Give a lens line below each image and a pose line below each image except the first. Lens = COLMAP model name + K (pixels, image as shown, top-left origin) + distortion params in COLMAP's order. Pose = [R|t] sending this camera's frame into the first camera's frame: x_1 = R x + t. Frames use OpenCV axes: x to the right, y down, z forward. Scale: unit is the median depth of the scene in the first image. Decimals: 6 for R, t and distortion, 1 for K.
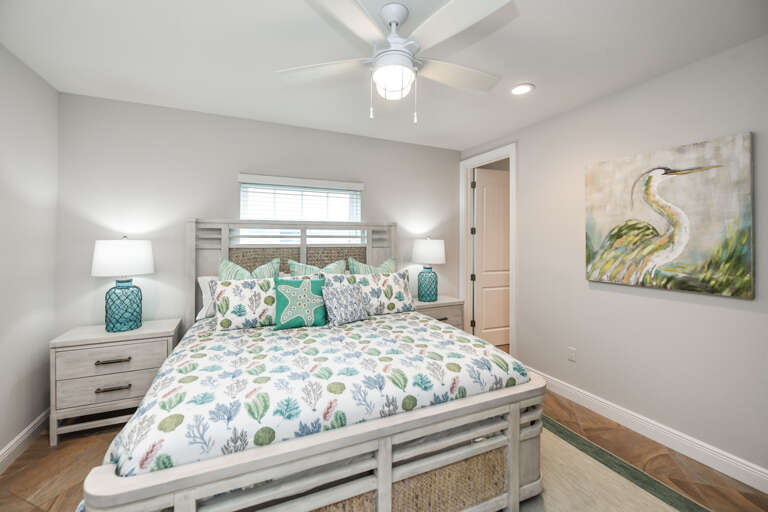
lens RADIAL K [[314.7, 0, 379.8], [0, 314.7, 238.6], [0, 0, 1]] dist [-0.001411, 0.000326]
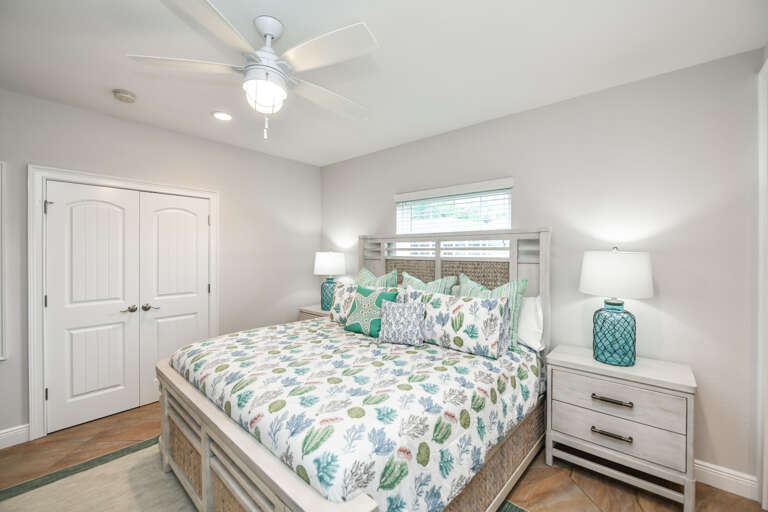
lens RADIAL K [[314.7, 0, 384.2], [0, 314.7, 253.7], [0, 0, 1]] dist [-0.001411, 0.000326]
pose [[0.420946, 0.006435, -0.907063, 0.584729], [0.003246, 0.999958, 0.008600, -0.001038], [0.907080, -0.006564, 0.420907, 0.478297]]
